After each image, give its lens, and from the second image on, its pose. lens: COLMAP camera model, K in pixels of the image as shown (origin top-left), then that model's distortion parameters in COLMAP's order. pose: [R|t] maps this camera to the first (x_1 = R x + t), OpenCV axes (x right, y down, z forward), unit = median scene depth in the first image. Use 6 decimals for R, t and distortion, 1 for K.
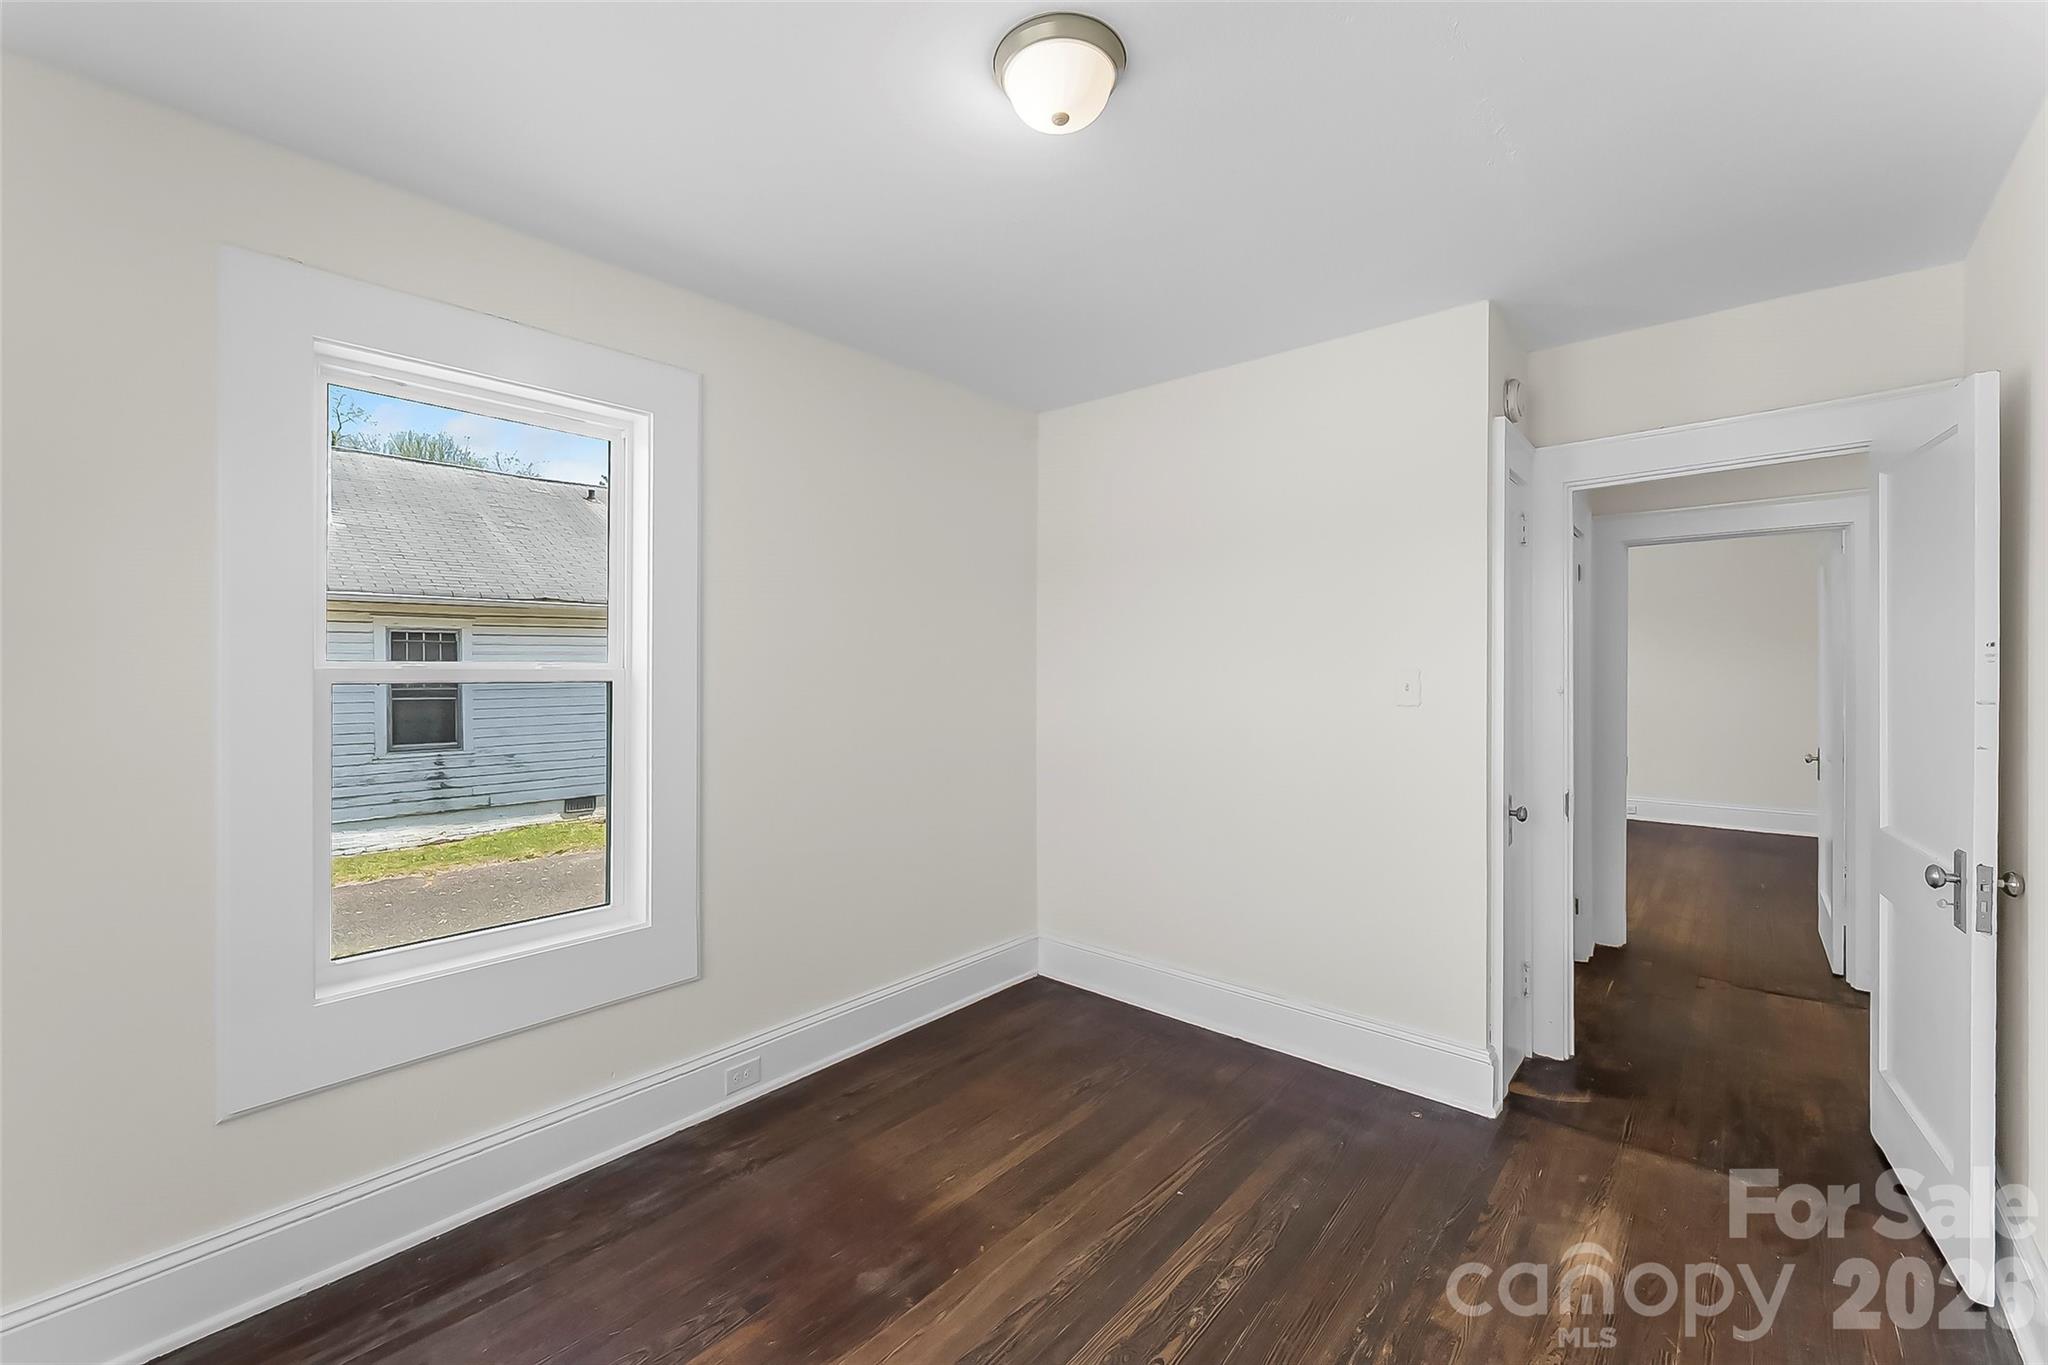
lens RADIAL K [[820.9, 0, 1015.0], [0, 820.9, 691.5], [0, 0, 1]] dist [-0.001213, -0.000185]
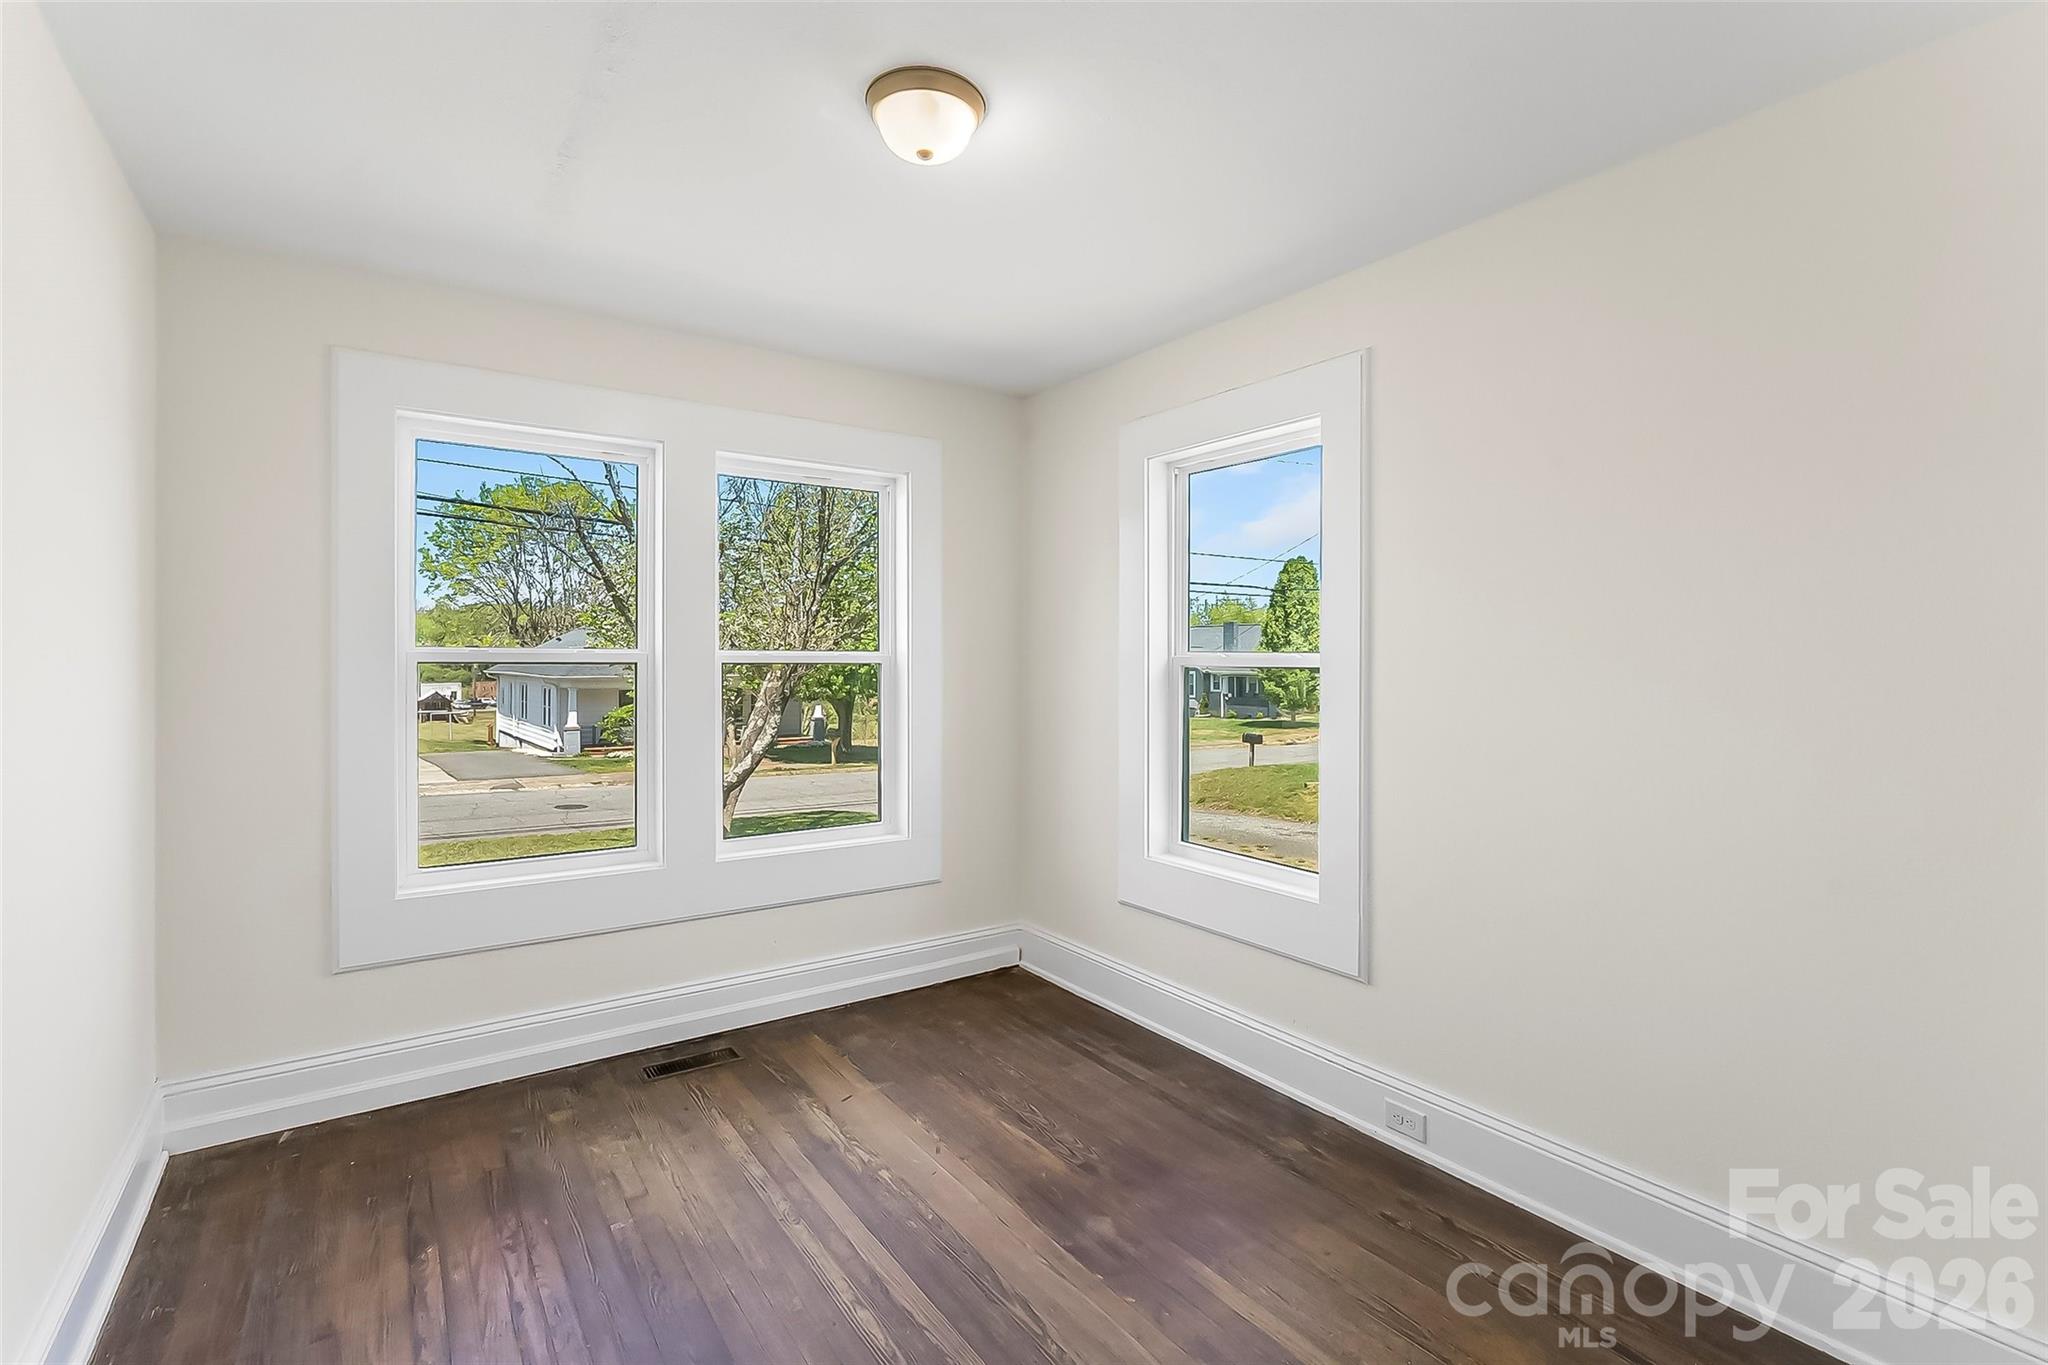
lens RADIAL K [[932.2, 0, 1035.9], [0, 932.2, 672.2], [0, 0, 1]] dist [-0.001665, -0.000433]
pose [[-0.218389, 0.015989, -0.975731, 0.957932], [-0.032565, 0.999189, 0.023662, -0.027200], [0.975318, 0.036942, -0.217692, 1.086829]]
